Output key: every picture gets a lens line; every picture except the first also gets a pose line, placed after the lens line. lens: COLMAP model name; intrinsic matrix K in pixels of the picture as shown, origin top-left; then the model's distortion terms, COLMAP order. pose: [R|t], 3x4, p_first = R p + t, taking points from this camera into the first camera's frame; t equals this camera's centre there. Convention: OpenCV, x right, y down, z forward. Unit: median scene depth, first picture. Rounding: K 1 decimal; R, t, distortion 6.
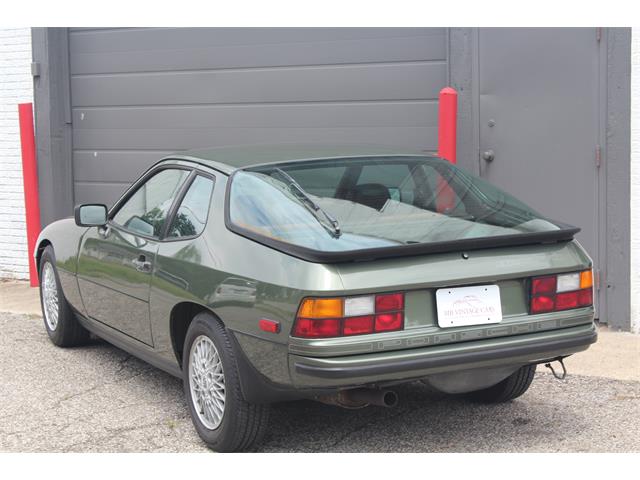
lens RADIAL K [[1228.1, 0, 311.1], [0, 1228.1, 240.3], [0, 0, 1]] dist [0.032552, 0.095478]
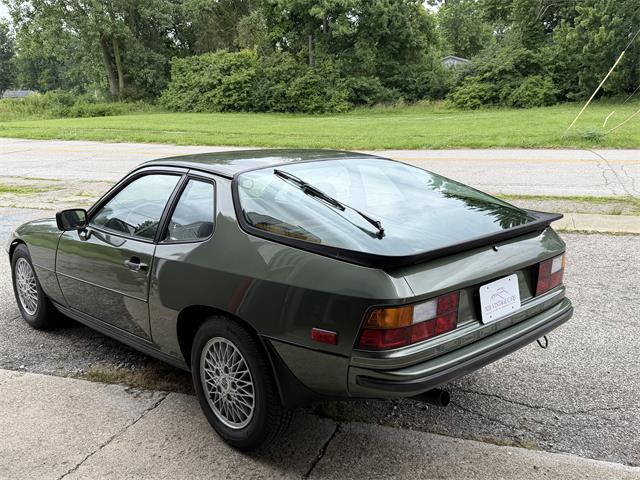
lens RADIAL K [[623.0, 0, 320.0], [0, 623.0, 240.0], [0, 0, 1]] dist [-0.014185, 0.017518]
pose [[0.958818, -0.055795, 0.278486, -0.147229], [0.043587, 0.997806, 0.049841, -0.024689], [-0.280656, -0.035650, 0.959146, 0.489003]]
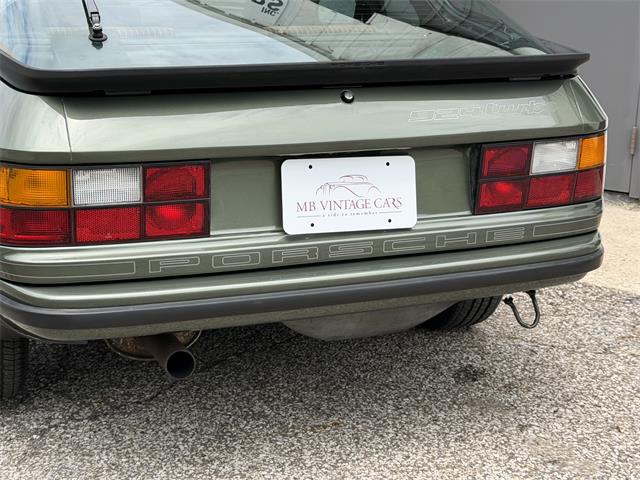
lens RADIAL K [[1035.8, 0, 320.0], [0, 1035.8, 240.0], [0, 0, 1]] dist [0.122606, -0.017005]
pose [[0.995740, 0.061892, -0.068352, 0.133381], [-0.050817, 0.986871, 0.153309, 0.005410], [0.076943, -0.149183, 0.985812, 0.512686]]
